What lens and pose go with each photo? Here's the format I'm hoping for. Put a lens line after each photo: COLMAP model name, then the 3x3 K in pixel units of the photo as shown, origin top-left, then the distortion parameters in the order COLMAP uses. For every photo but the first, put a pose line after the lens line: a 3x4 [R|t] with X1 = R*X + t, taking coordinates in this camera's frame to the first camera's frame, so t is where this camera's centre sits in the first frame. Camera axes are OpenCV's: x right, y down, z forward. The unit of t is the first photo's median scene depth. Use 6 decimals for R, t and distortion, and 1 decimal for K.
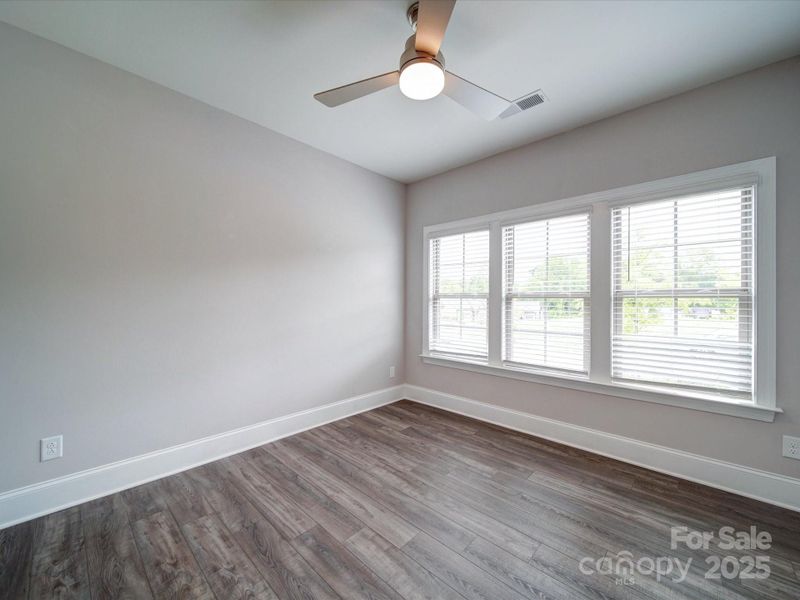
lens RADIAL K [[319.4, 0, 400.7], [0, 319.4, 298.4], [0, 0, 1]] dist [-0.001334, -0.000635]
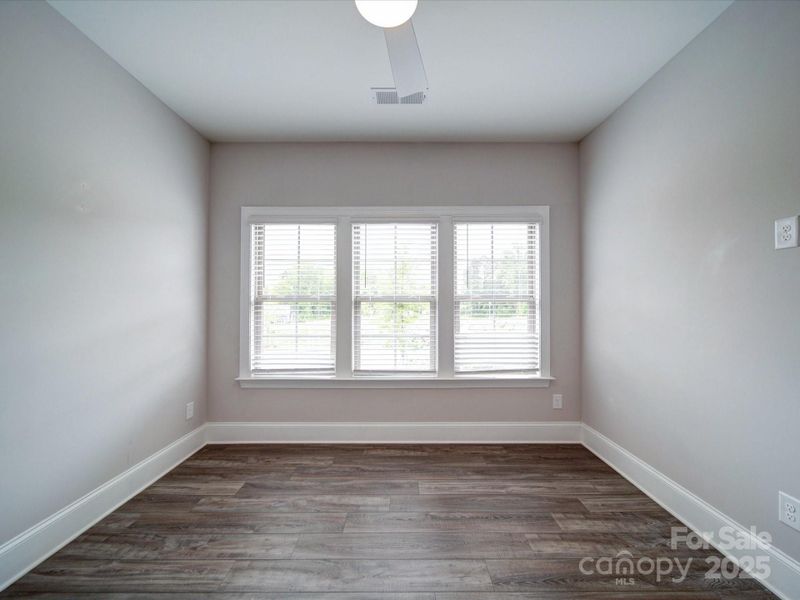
lens RADIAL K [[319.4, 0, 395.6], [0, 319.4, 300.5], [0, 0, 1]] dist [-0.001334, -0.000635]
pose [[0.726432, 0.001525, 0.687236, -0.244893], [-0.002175, 0.999998, 0.000081, -0.005171], [-0.687235, -0.001554, 0.726434, 0.291708]]
